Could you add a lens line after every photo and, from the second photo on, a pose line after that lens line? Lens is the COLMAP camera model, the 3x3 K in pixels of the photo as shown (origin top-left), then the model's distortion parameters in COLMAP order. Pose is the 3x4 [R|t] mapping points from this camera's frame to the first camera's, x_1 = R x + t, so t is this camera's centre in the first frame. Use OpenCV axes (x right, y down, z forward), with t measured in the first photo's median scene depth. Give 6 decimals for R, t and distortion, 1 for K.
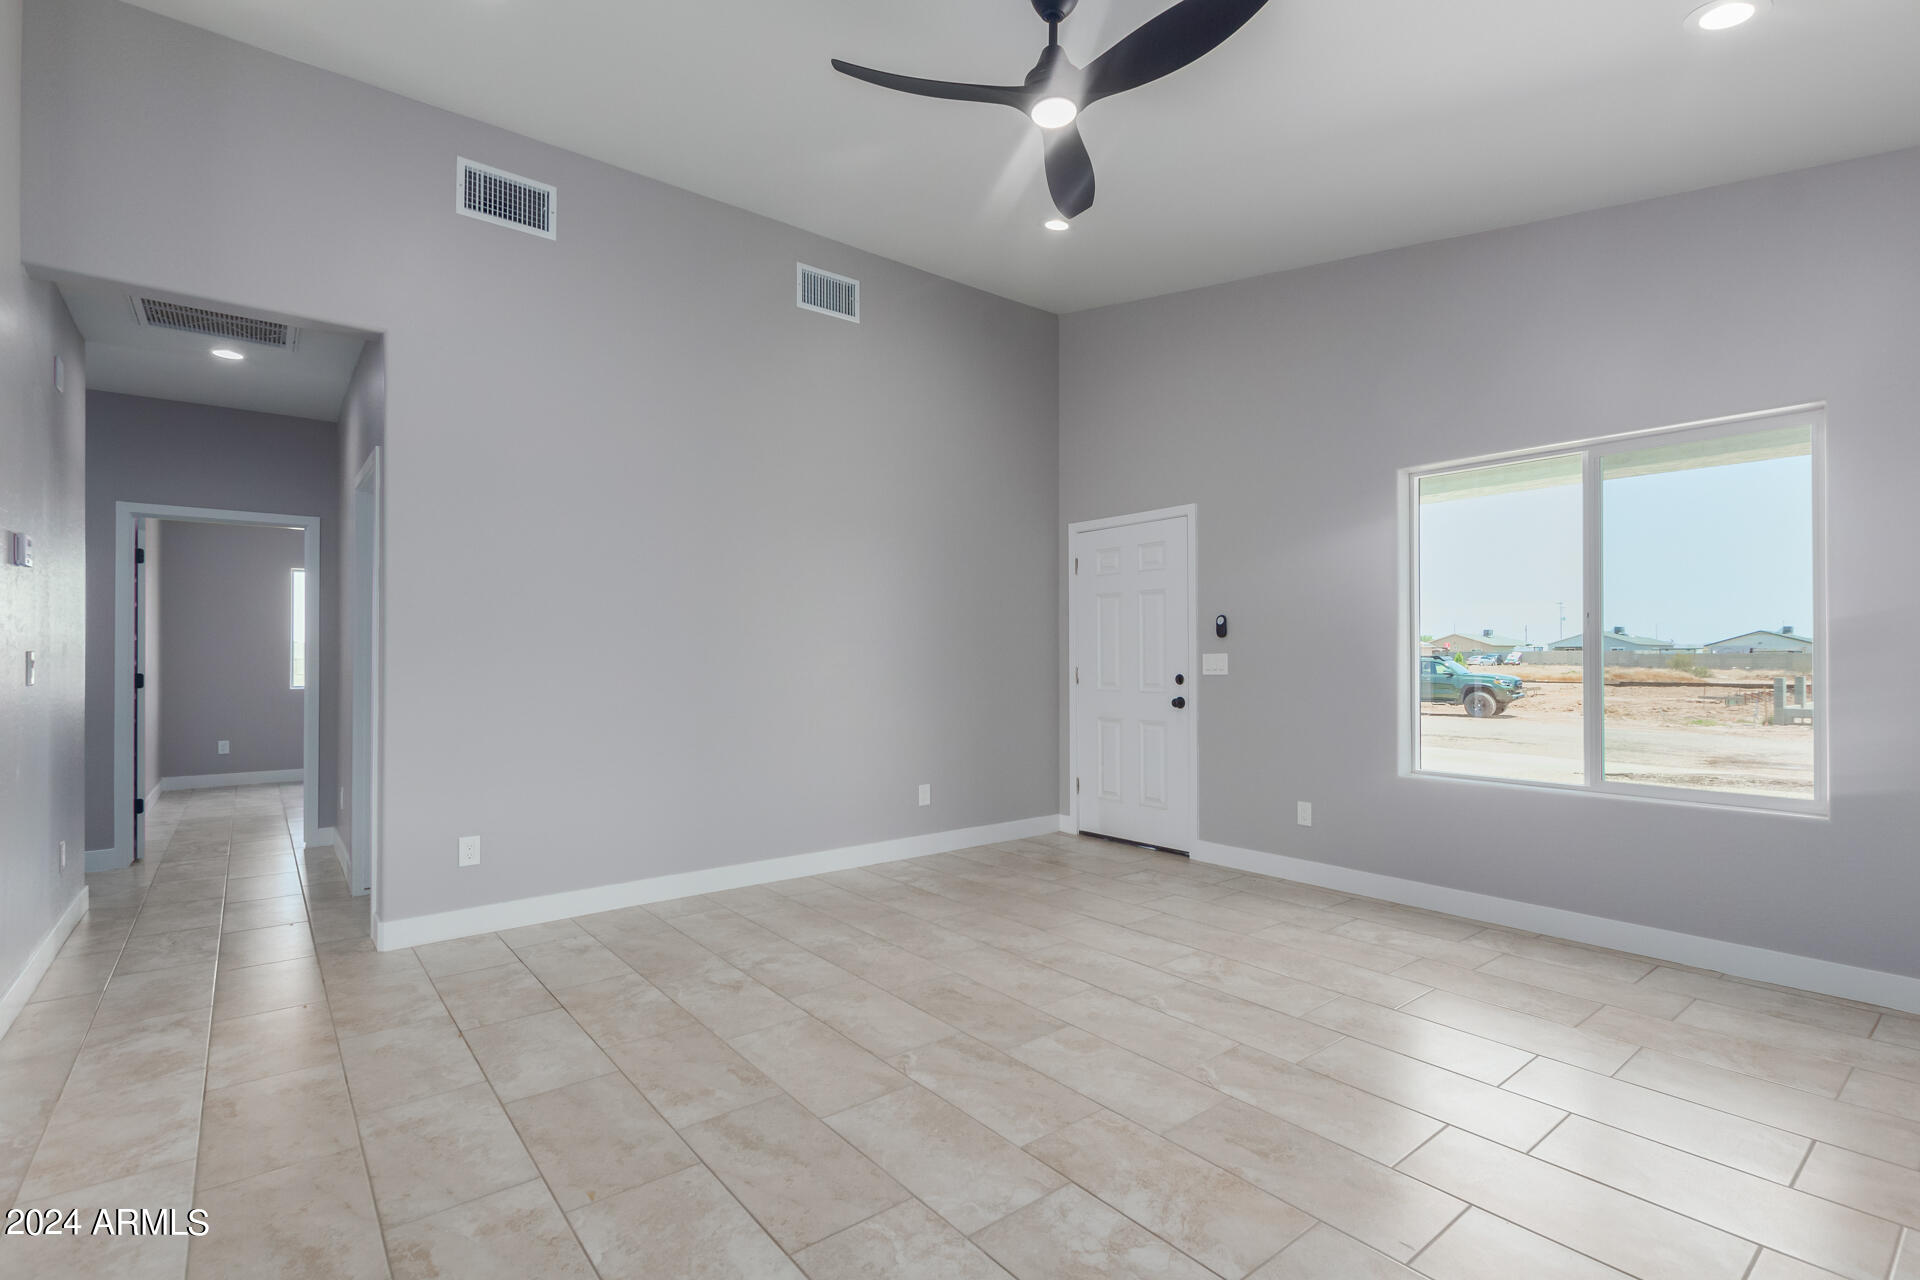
lens RADIAL K [[888.7, 0, 952.7], [0, 888.7, 652.2], [0, 0, 1]] dist [0.003678, -0.001849]
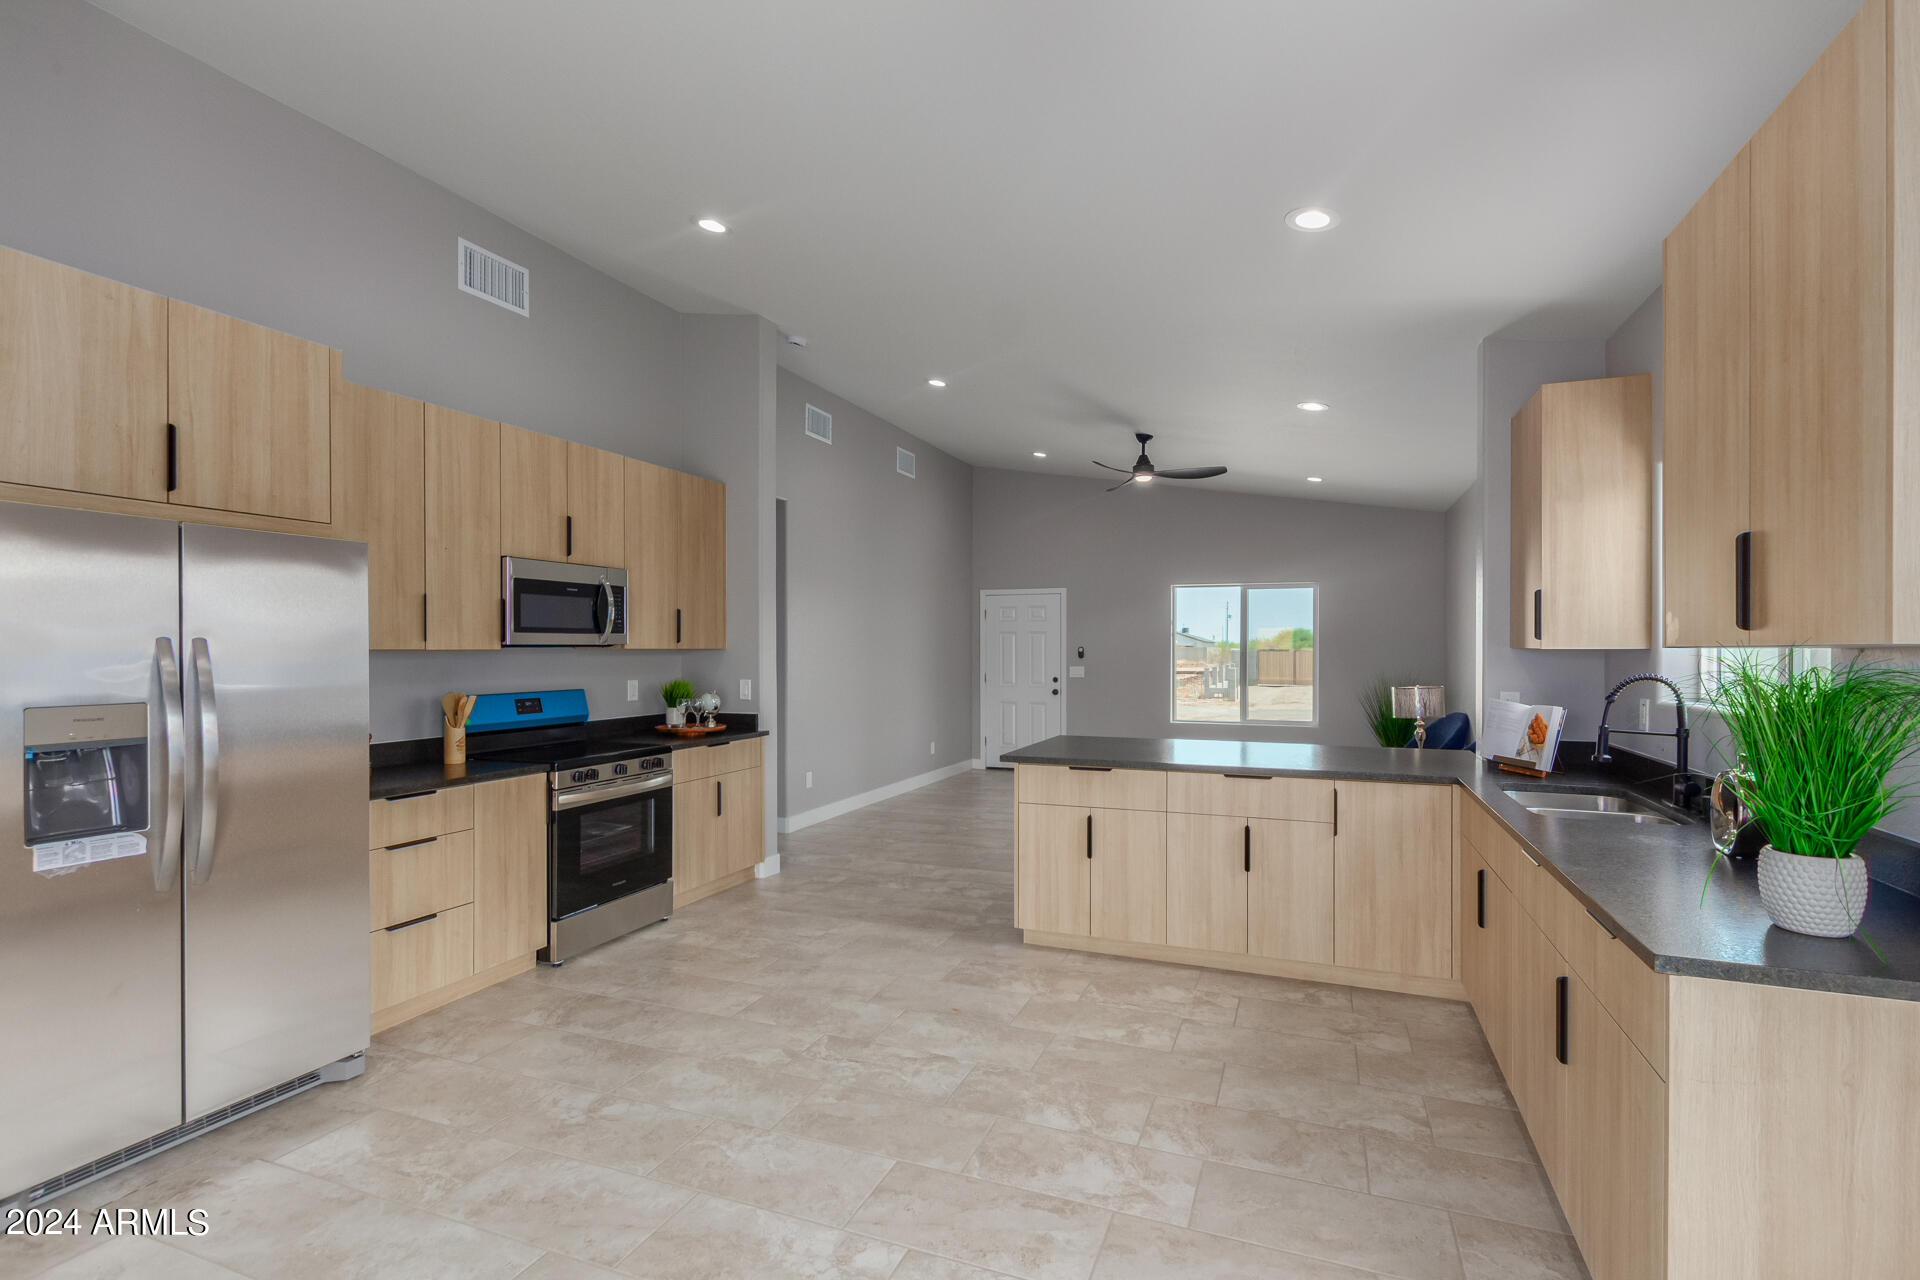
lens RADIAL K [[888.7, 0, 962.7], [0, 888.7, 648.3], [0, 0, 1]] dist [0.003678, -0.001849]
pose [[0.874516, 0.003467, 0.484984, -1.077756], [-0.007258, 0.999956, 0.005940, -0.060332], [-0.484942, -0.008714, 0.874503, -0.719612]]
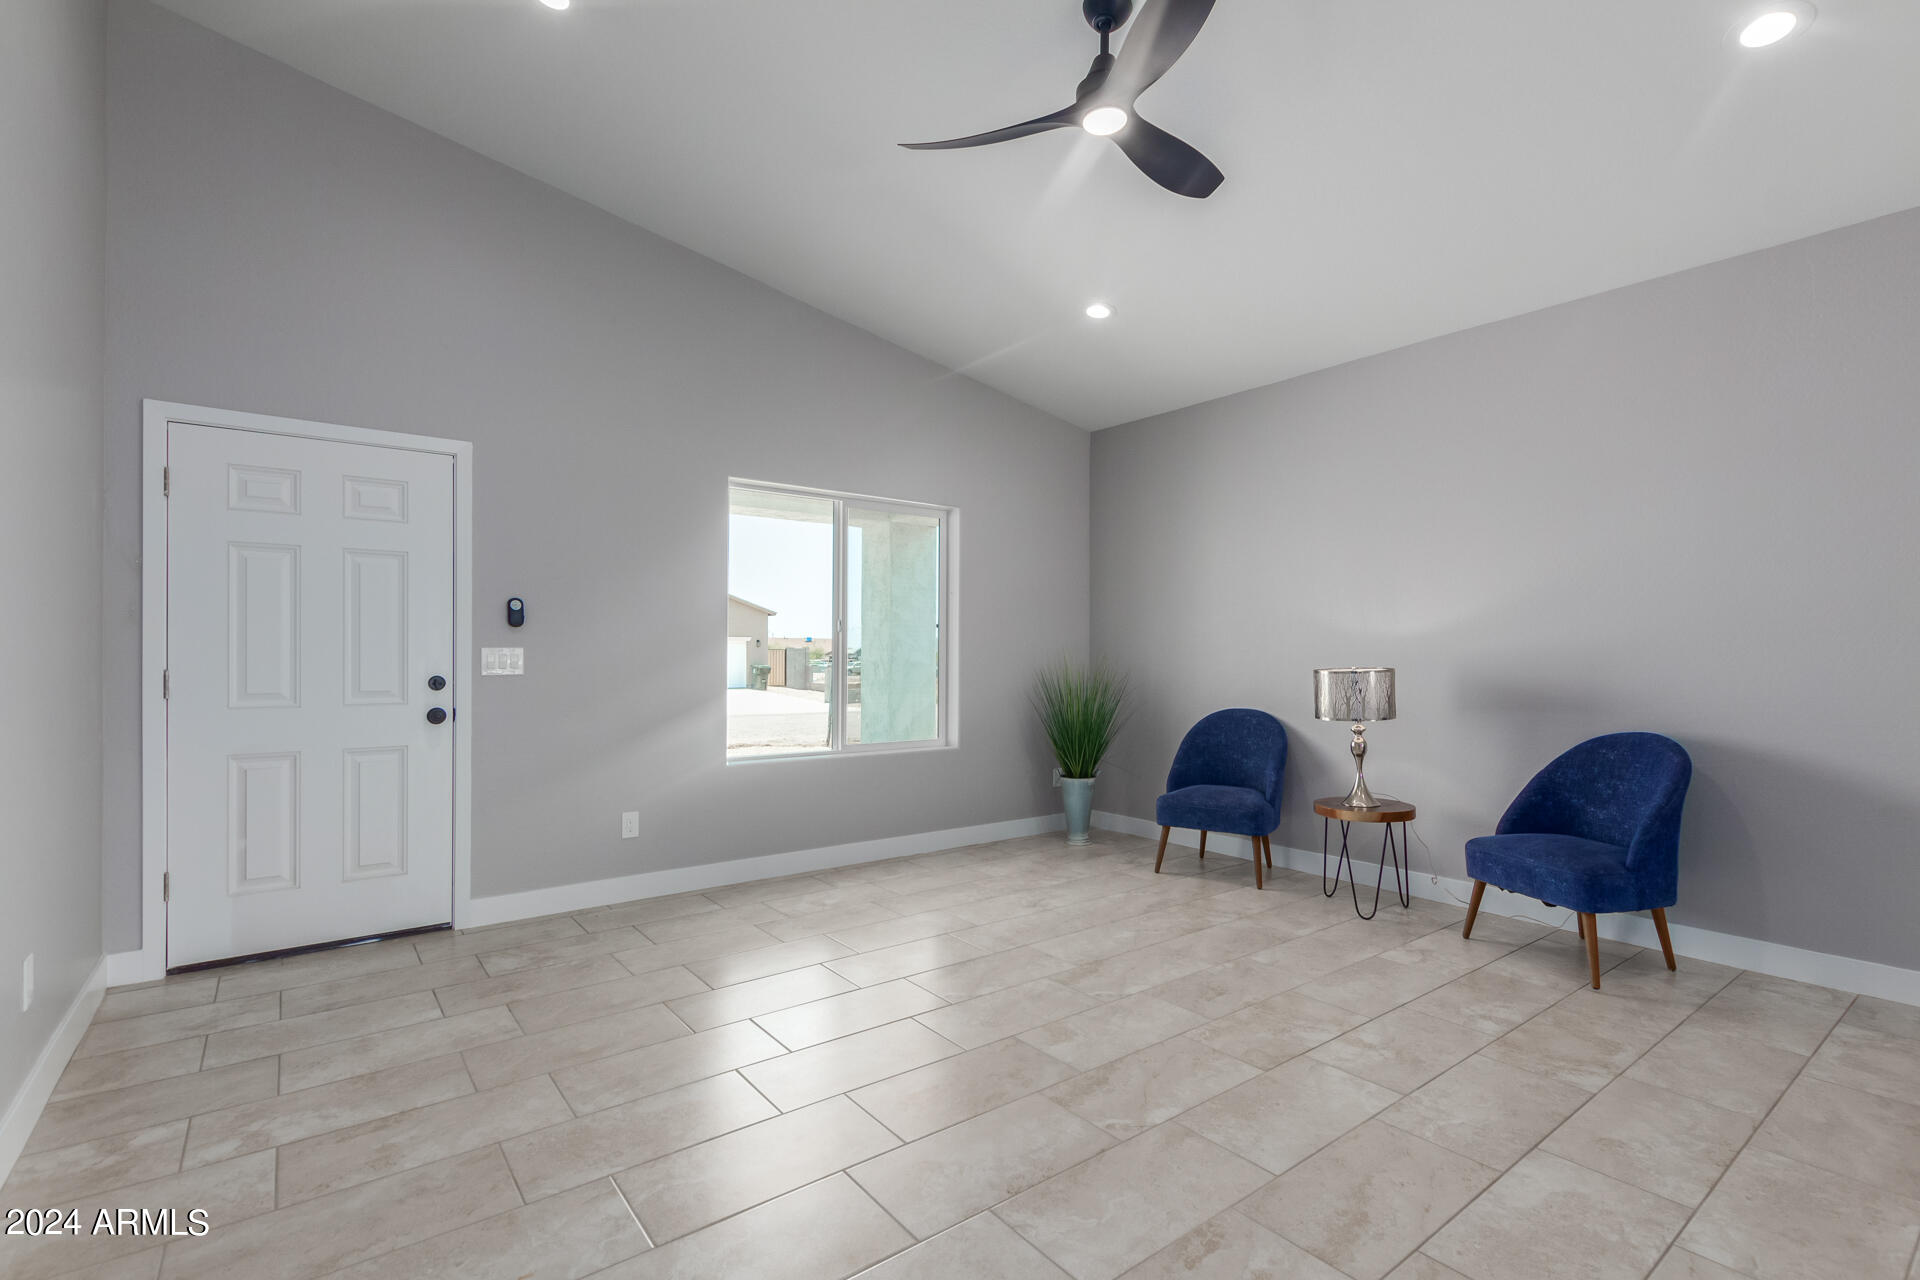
lens RADIAL K [[888.7, 0, 974.1], [0, 888.7, 649.1], [0, 0, 1]] dist [0.003678, -0.001849]
pose [[0.002032, 0.008659, 0.999960, -0.585442], [-0.008951, 0.999923, -0.008641, 0.007536], [-0.999958, -0.008933, 0.002109, 0.736673]]
